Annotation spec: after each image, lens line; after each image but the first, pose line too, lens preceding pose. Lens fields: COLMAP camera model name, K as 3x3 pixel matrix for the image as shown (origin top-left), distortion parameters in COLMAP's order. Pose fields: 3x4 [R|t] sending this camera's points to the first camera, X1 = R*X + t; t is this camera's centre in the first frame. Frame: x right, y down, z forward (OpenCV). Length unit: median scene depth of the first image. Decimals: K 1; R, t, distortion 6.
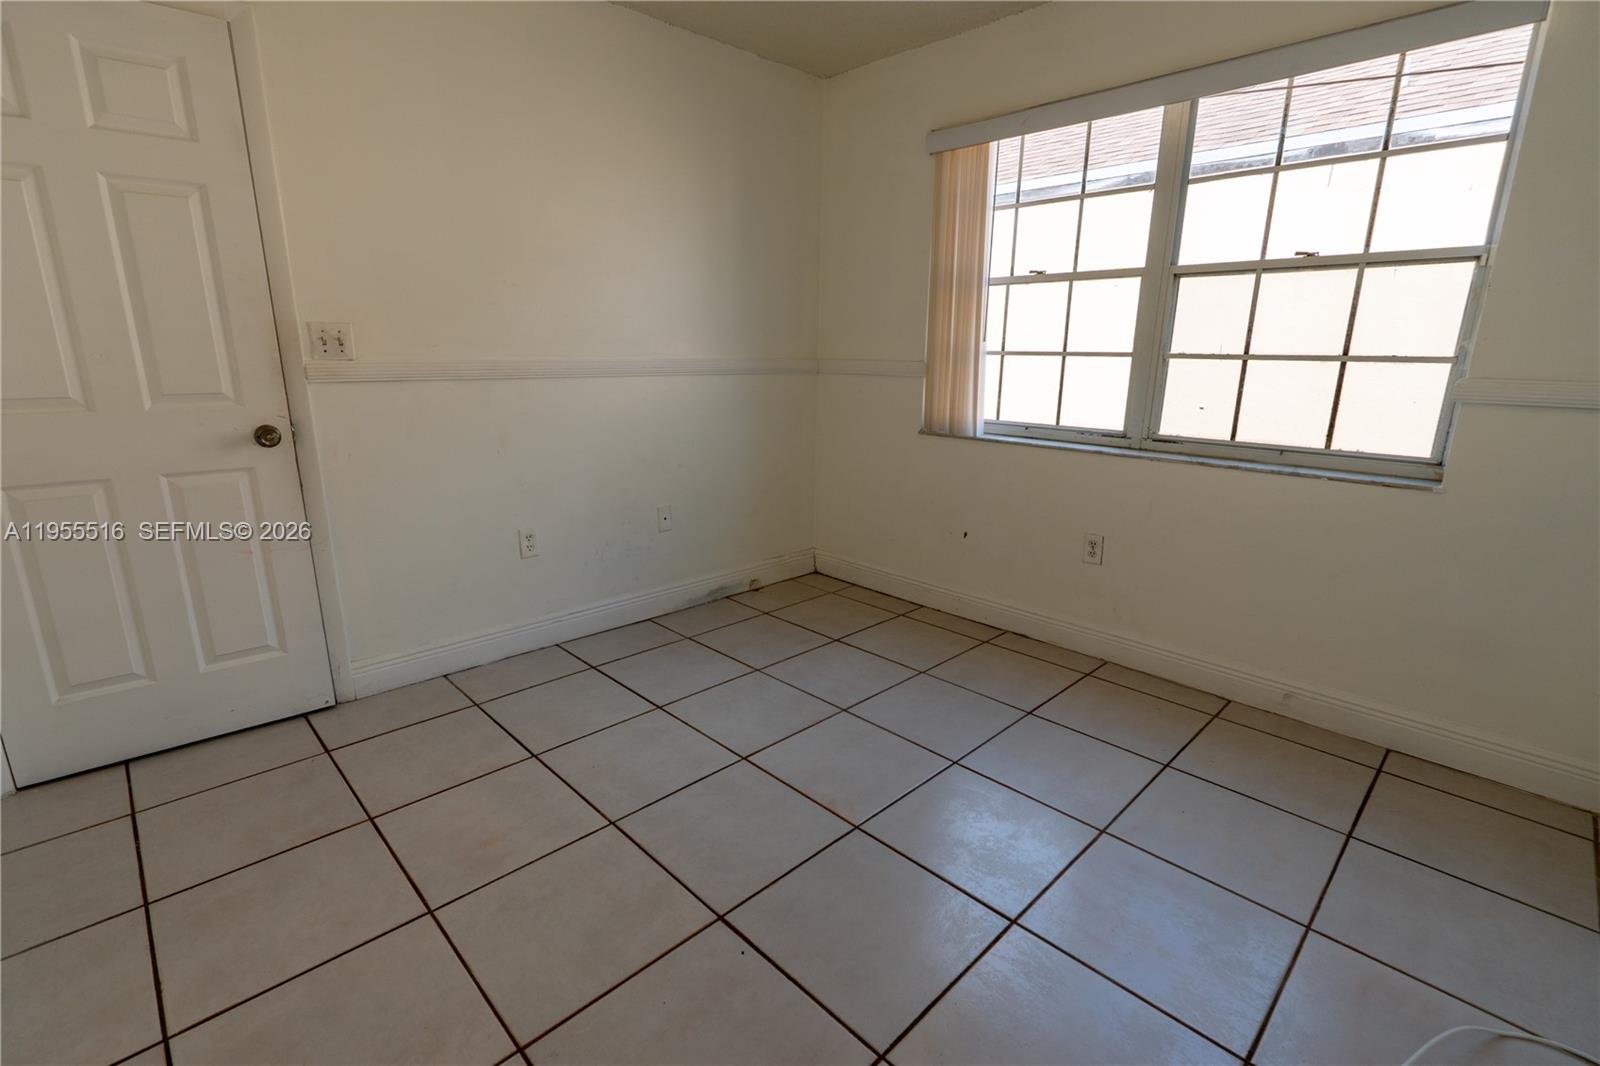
lens RADIAL K [[728.1, 0, 794.5], [0, 728.1, 535.6], [0, 0, 1]] dist [-0.005279, 0.000136]
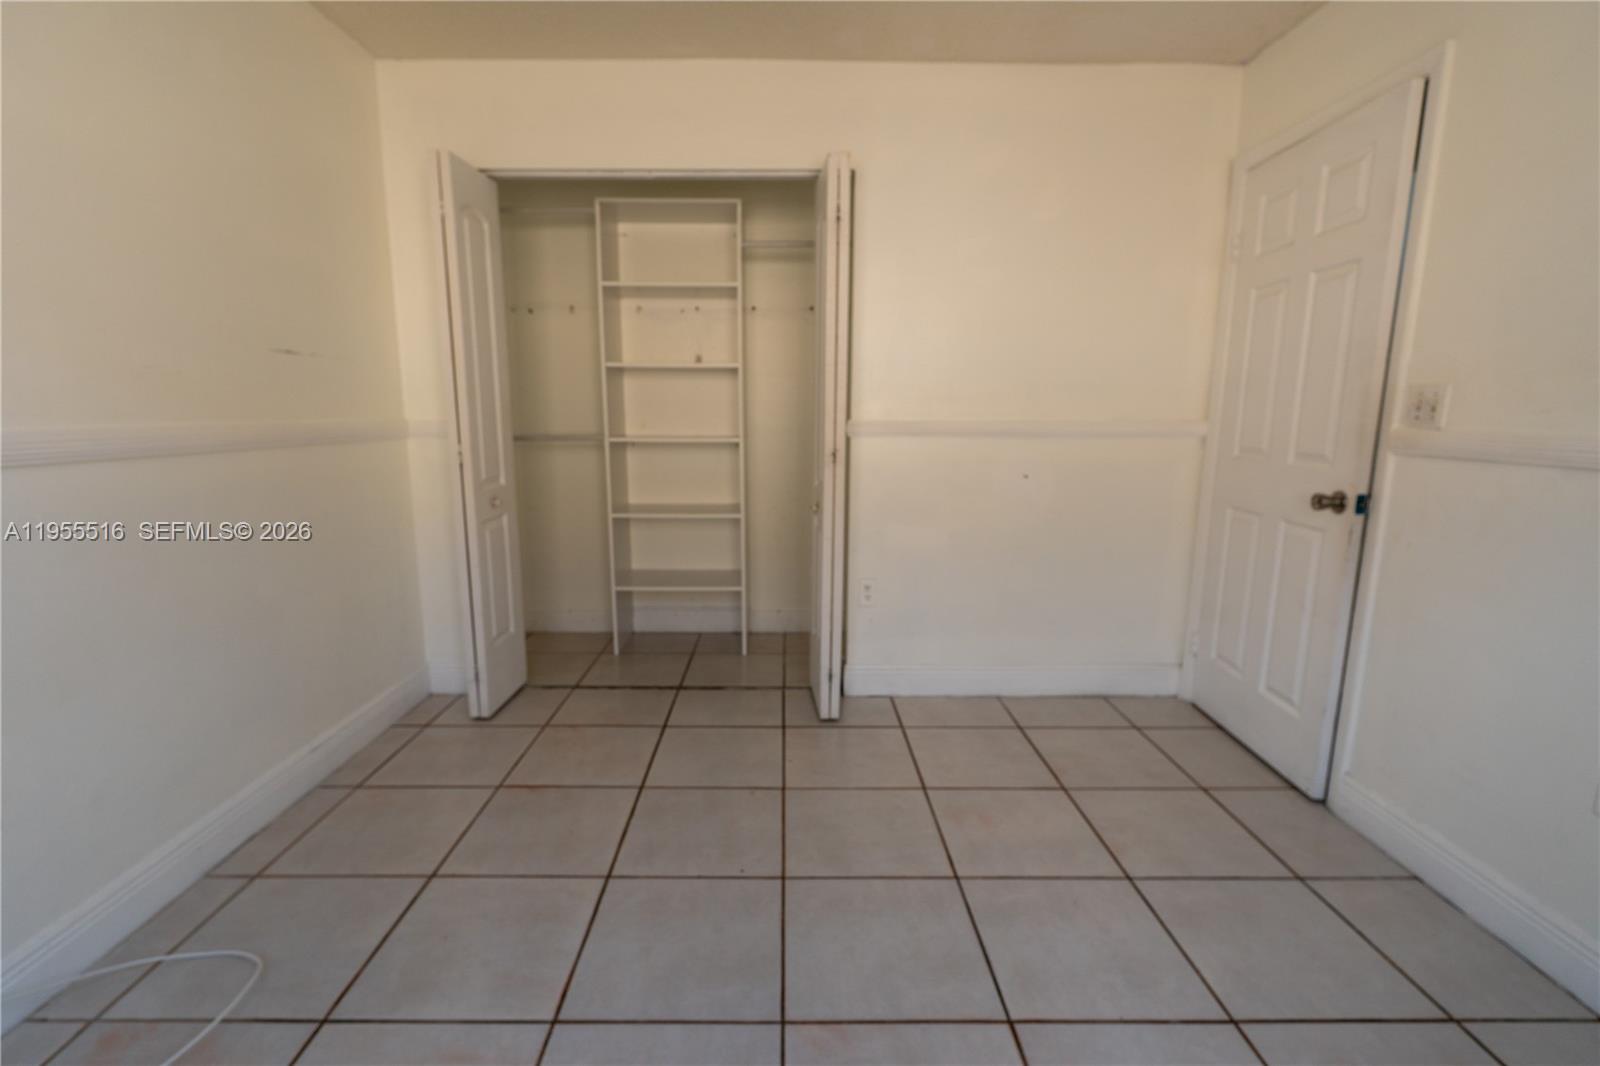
lens RADIAL K [[728.1, 0, 794.5], [0, 728.1, 535.6], [0, 0, 1]] dist [-0.005279, 0.000136]
pose [[-0.693579, 0.117652, -0.710708, 0.472259], [-0.189758, 0.921892, 0.337796, -0.282232], [0.694939, 0.369151, -0.617080, 1.093414]]
